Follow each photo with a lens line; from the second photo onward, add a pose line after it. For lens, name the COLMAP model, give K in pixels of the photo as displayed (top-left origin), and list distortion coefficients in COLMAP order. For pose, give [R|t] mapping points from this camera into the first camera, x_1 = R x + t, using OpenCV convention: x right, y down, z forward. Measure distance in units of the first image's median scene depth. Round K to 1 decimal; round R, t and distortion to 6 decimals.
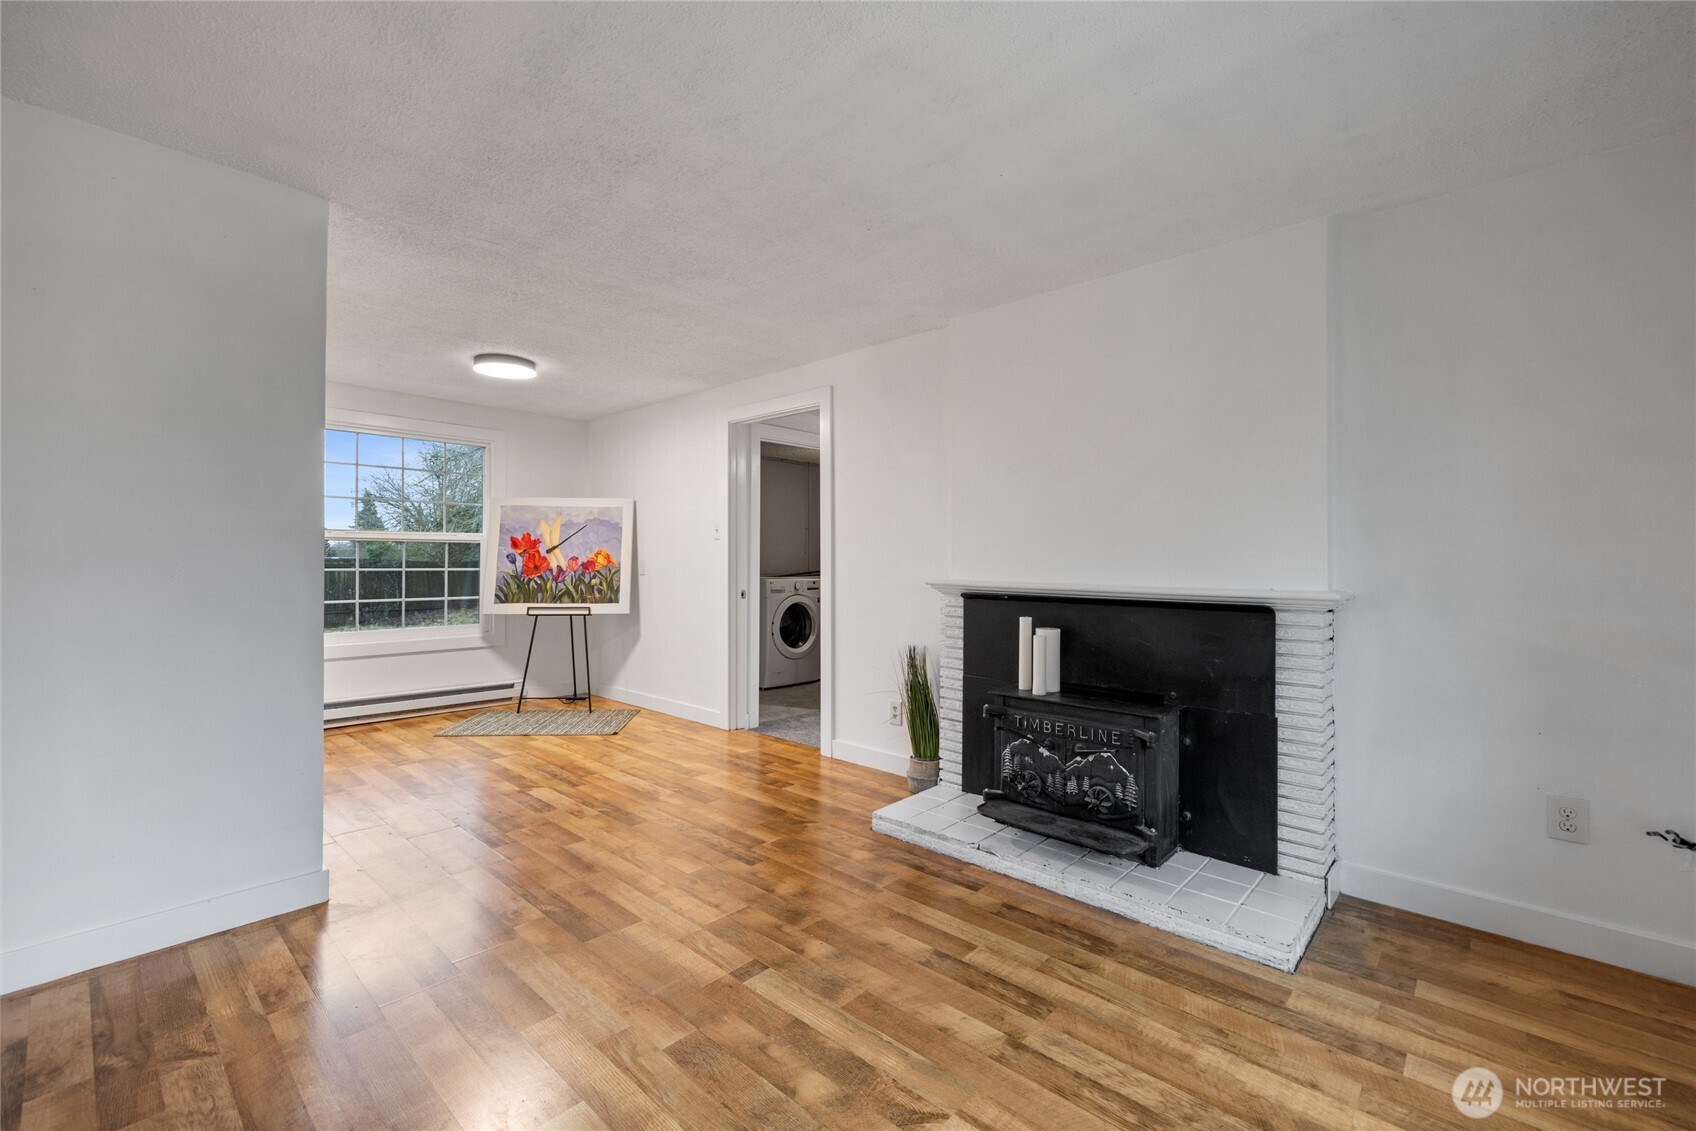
lens RADIAL K [[709.9, 0, 850.4], [0, 709.9, 568.7], [0, 0, 1]] dist [0.002710, -0.000037]
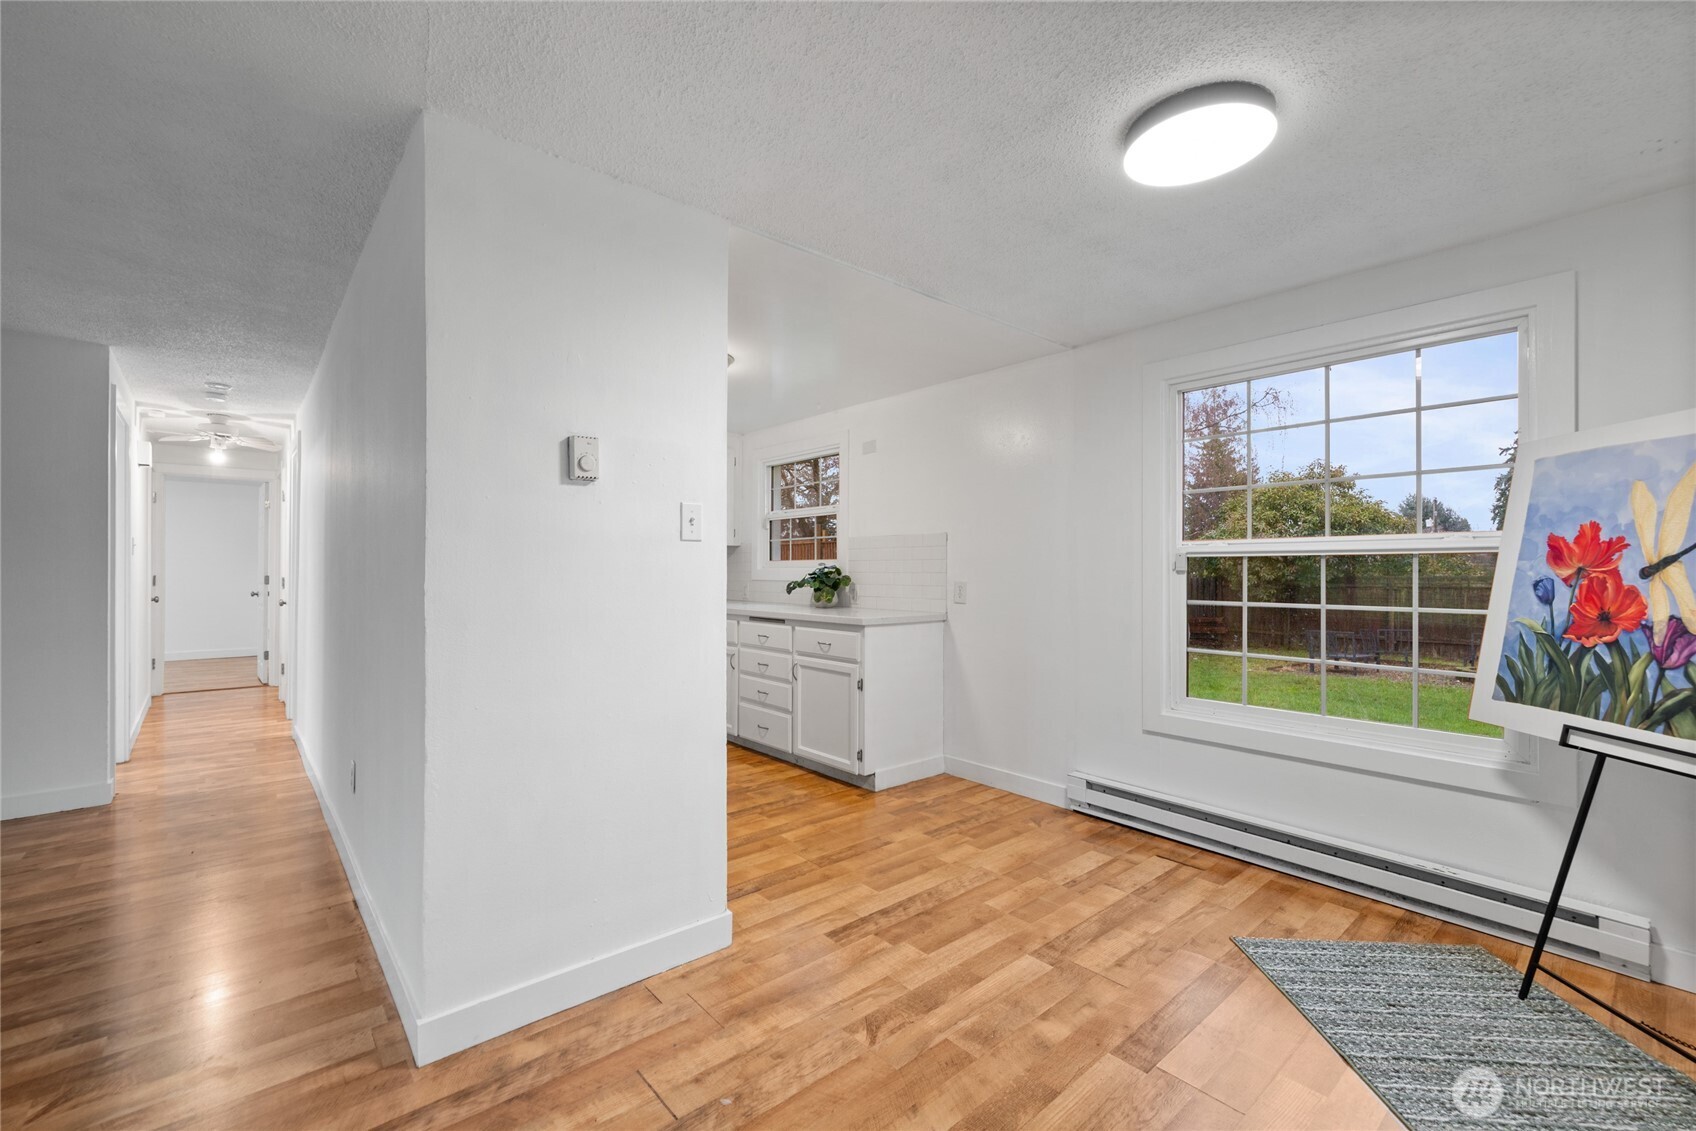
lens RADIAL K [[709.9, 0, 828.2], [0, 709.9, 560.3], [0, 0, 1]] dist [0.002710, -0.000037]
pose [[-0.146247, -0.016835, -0.989105, -0.032050], [-0.016107, 0.999763, -0.014634, -0.018988], [0.989117, 0.013791, -0.146484, 0.666975]]
